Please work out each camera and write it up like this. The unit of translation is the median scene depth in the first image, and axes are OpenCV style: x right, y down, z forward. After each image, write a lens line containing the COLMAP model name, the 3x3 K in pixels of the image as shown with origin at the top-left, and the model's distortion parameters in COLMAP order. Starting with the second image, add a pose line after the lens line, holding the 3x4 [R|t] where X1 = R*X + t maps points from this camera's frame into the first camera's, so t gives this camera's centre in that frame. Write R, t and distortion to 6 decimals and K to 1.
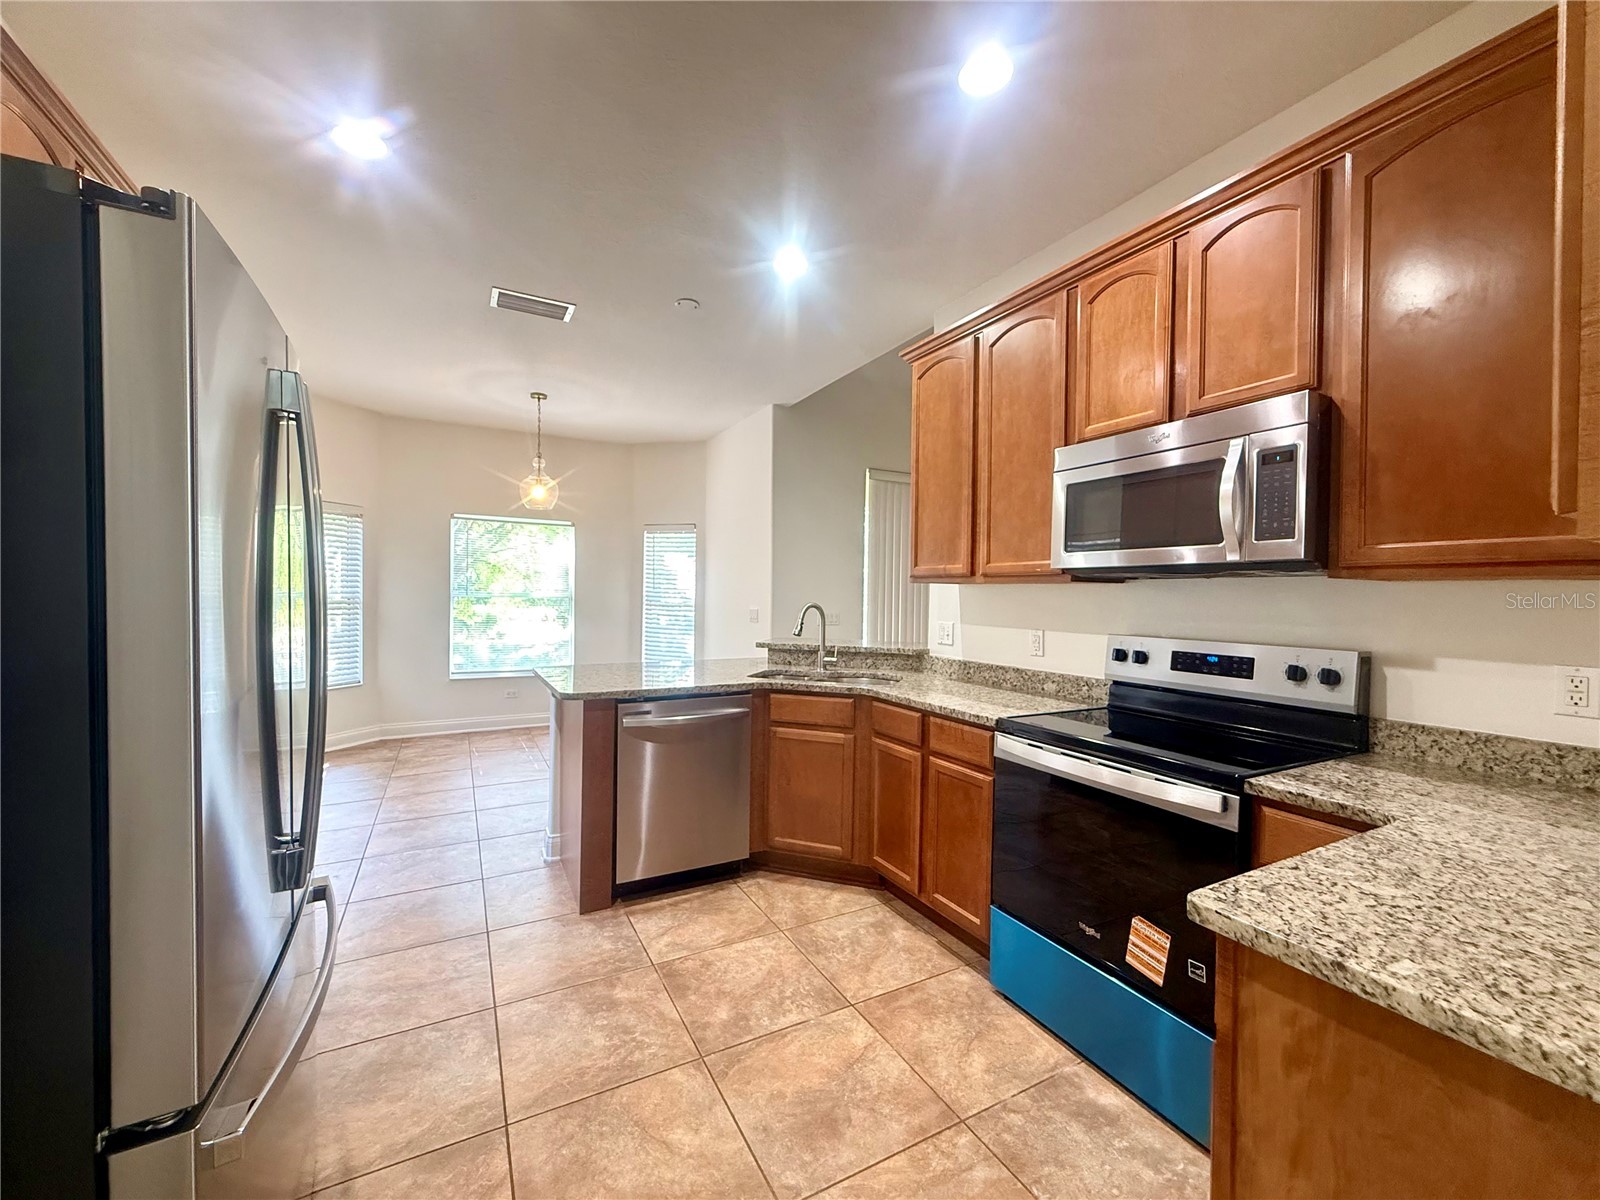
lens RADIAL K [[639.0, 0, 796.7], [0, 639.0, 601.8], [0, 0, 1]] dist [-0.001253, 0.000279]
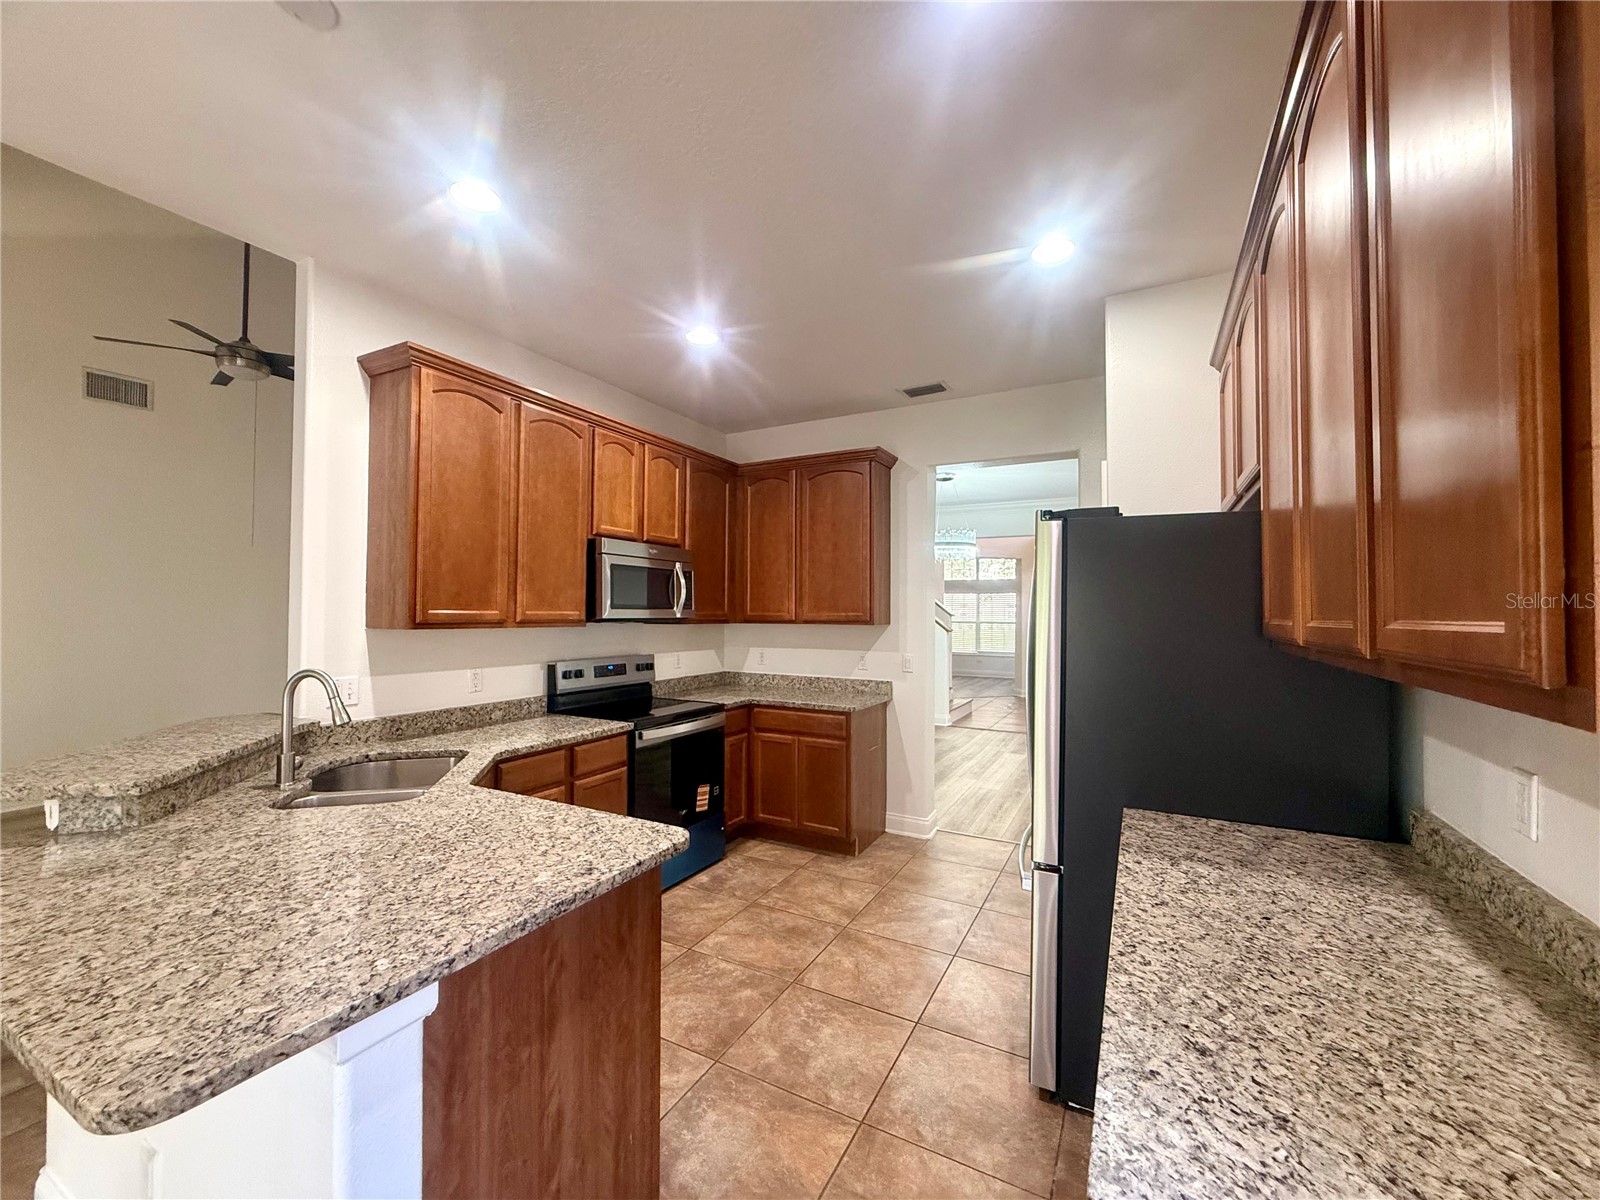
lens RADIAL K [[640.5, 0, 790.1], [0, 640.5, 599.2], [0, 0, 1]] dist [-0.001644, -0.000150]
pose [[-0.540443, -0.001784, 0.841379, -1.145659], [-0.004207, 0.999991, -0.000582, -0.104434], [-0.841370, -0.003855, -0.540445, 1.533800]]
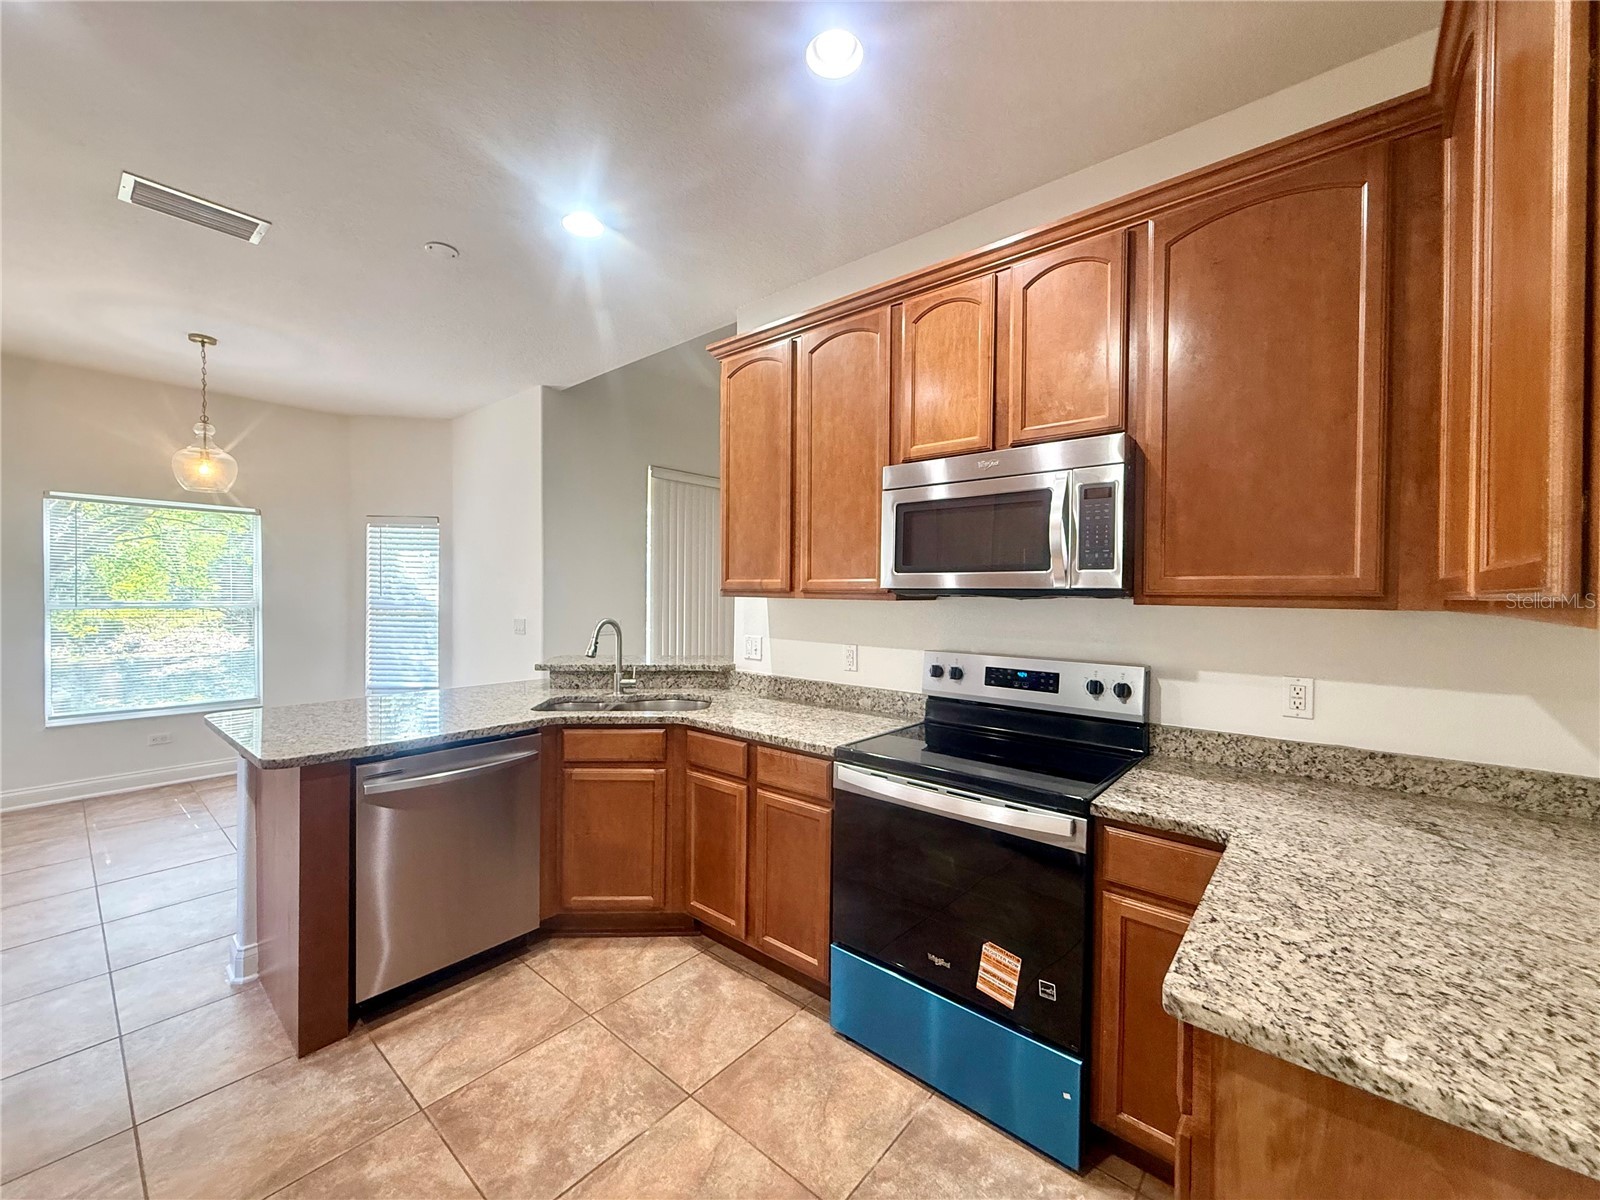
lens RADIAL K [[639.0, 0, 796.7], [0, 639.0, 601.8], [0, 0, 1]] dist [-0.001253, 0.000279]
pose [[0.931340, -0.011688, 0.363962, -0.085384], [0.009016, 0.999918, 0.009040, -0.044193], [-0.364038, -0.005138, 0.931370, 0.142580]]
